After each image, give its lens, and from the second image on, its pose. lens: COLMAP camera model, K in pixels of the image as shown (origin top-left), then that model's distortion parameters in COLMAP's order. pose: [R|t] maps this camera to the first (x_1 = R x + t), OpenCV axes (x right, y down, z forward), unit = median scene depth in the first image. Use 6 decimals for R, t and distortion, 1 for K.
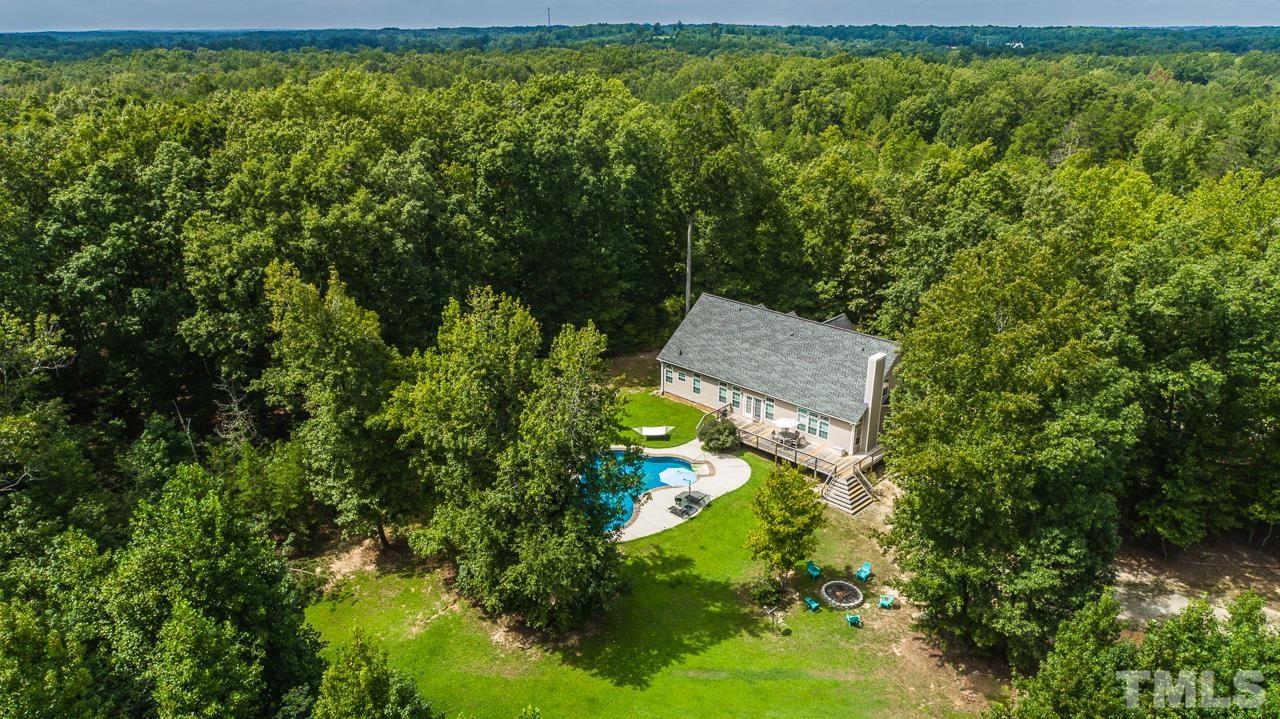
lens RADIAL K [[868.7, 0, 643.1], [0, 868.7, 352.0], [0, 0, 1]] dist [-0.007616, 0.000872]
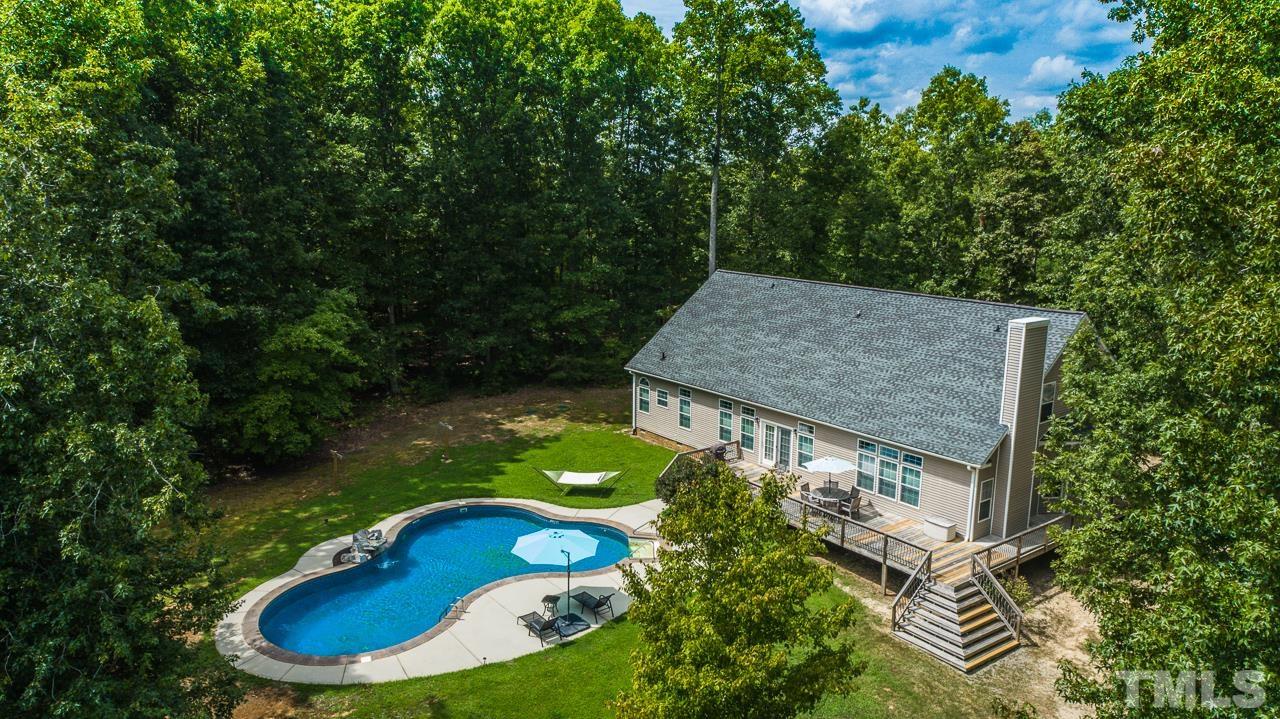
lens RADIAL K [[868.7, 0, 643.1], [0, 868.7, 352.0], [0, 0, 1]] dist [-0.007616, 0.000872]
pose [[0.986944, 0.036990, -0.156759, 0.129657], [-0.062974, 0.984416, -0.164191, 0.100394], [0.148243, 0.171920, 0.973893, 0.482565]]
